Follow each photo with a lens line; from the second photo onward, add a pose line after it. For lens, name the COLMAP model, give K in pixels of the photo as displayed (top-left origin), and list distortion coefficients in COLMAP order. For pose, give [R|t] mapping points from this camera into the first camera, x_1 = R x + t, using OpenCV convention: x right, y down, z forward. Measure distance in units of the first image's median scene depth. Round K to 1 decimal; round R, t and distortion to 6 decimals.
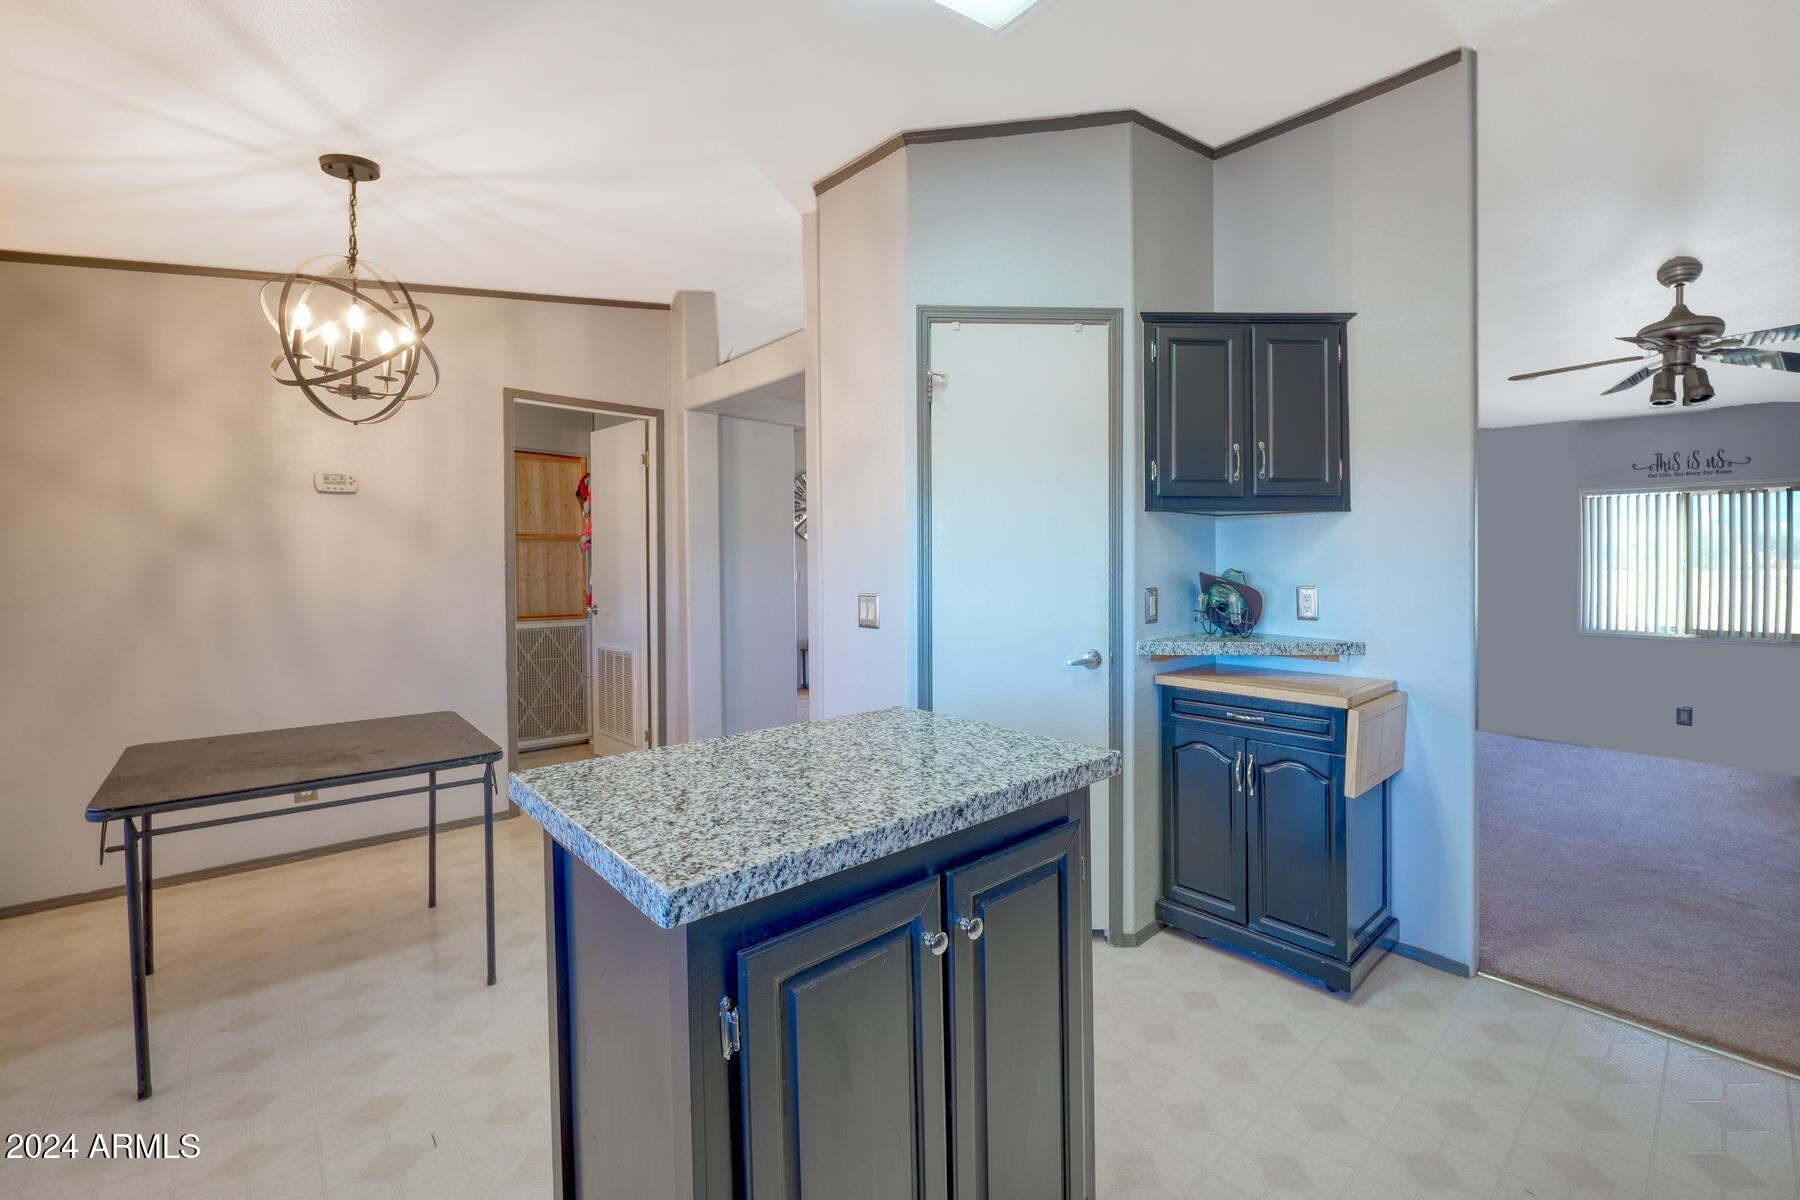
lens RADIAL K [[702.7, 0, 908.8], [0, 702.7, 599.6], [0, 0, 1]] dist [-0.004035, 0.000151]
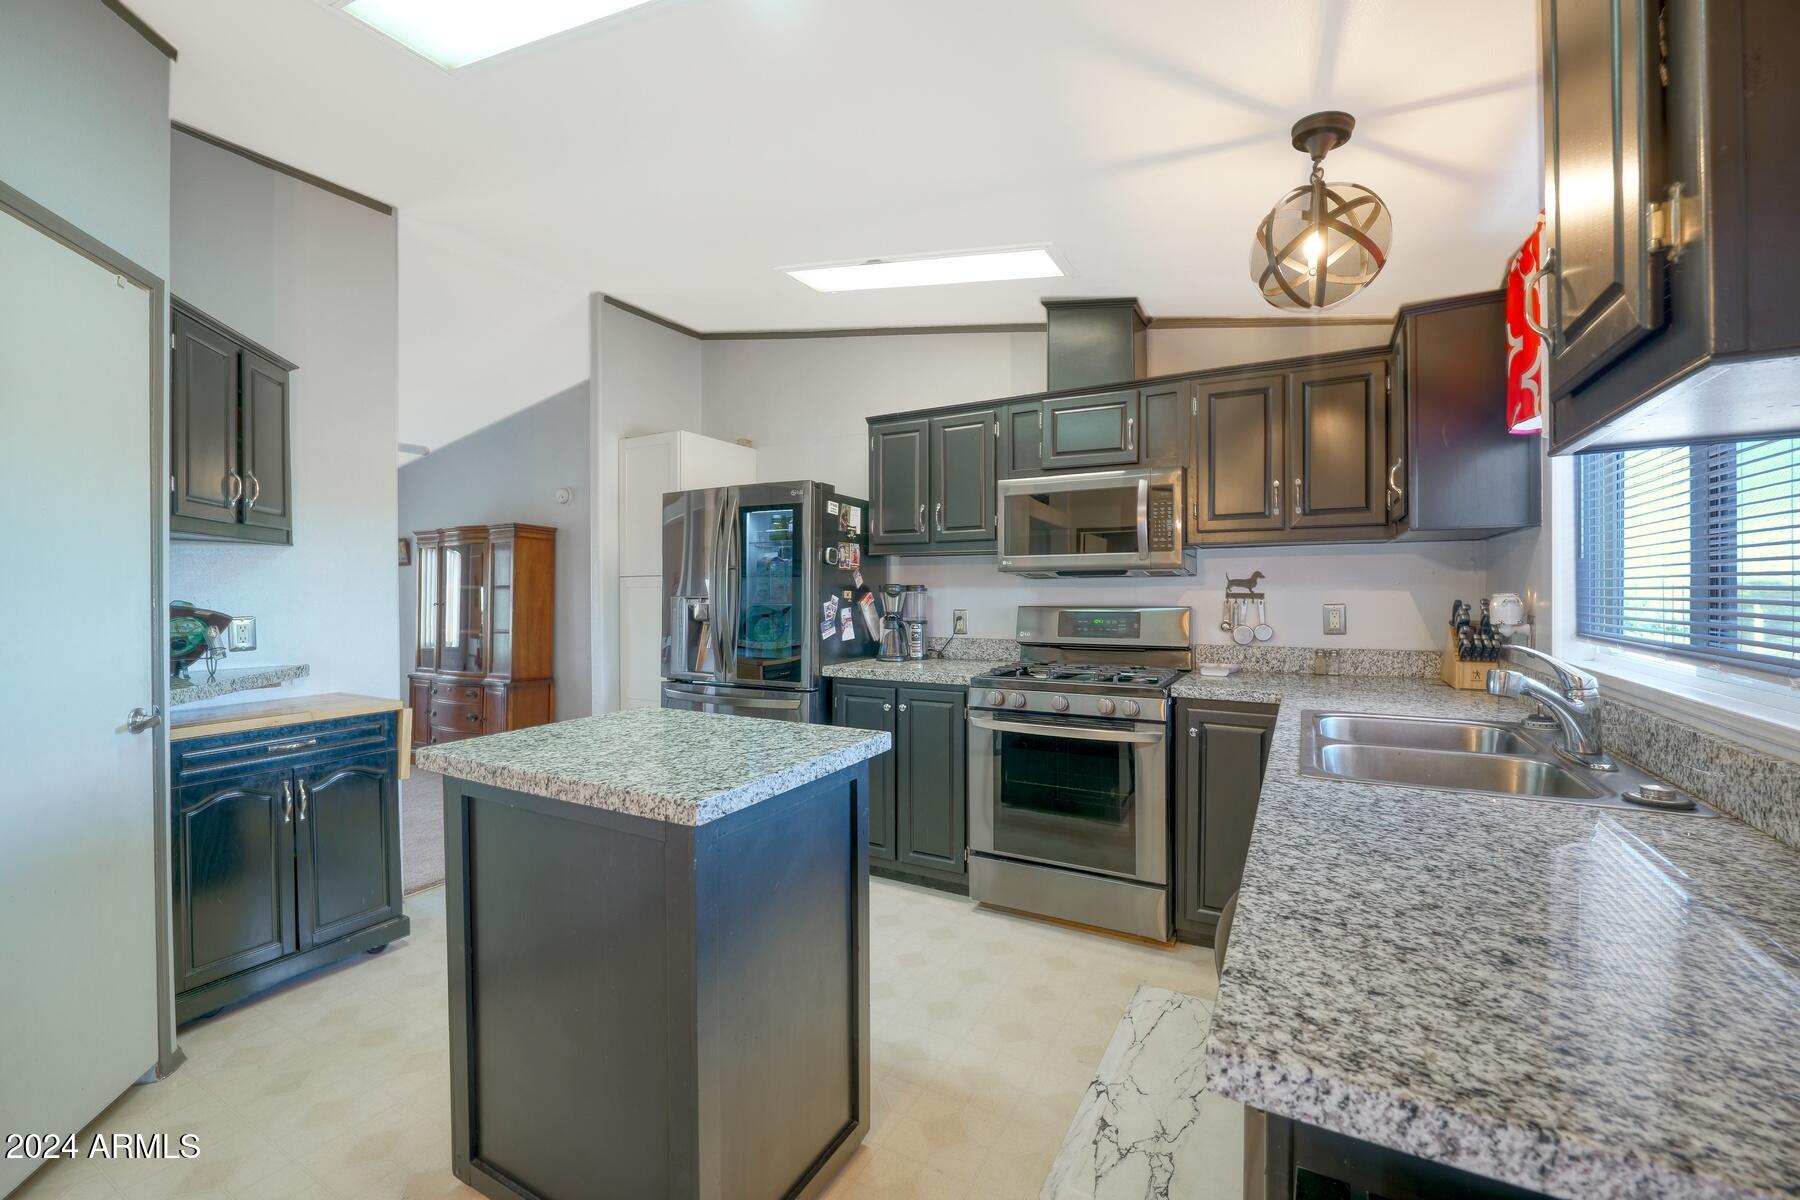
lens RADIAL K [[702.7, 0, 908.8], [0, 702.7, 599.6], [0, 0, 1]] dist [-0.004035, 0.000151]
pose [[-0.285415, -0.010038, 0.958351, -0.505892], [0.057259, 0.997980, 0.027506, -0.012501], [-0.956692, 0.062725, -0.284264, 0.301719]]
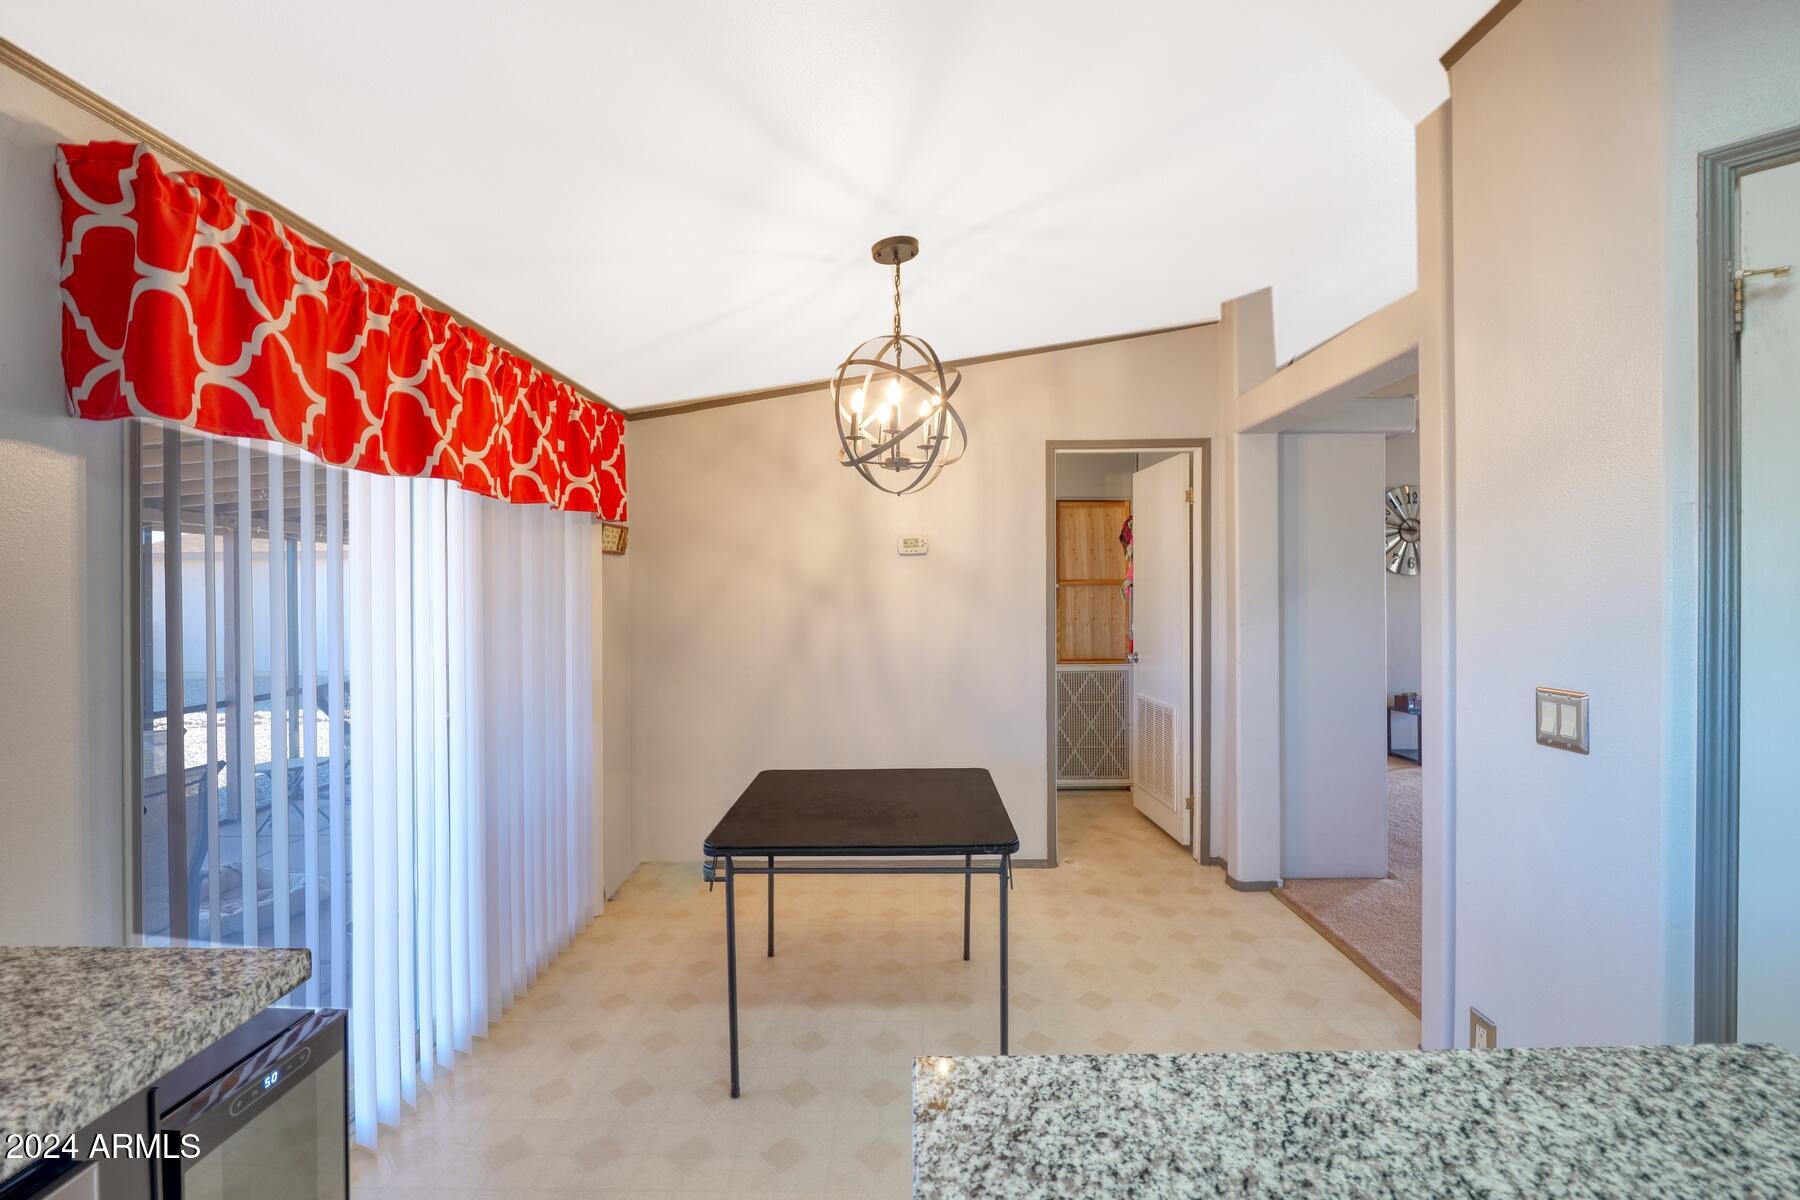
lens RADIAL K [[702.7, 0, 908.8], [0, 702.7, 599.6], [0, 0, 1]] dist [-0.004035, 0.000151]
pose [[0.734959, -0.005616, -0.678088, -0.047693], [-0.027678, 0.998884, -0.038272, -0.035661], [0.677546, 0.046897, 0.733983, 0.160119]]
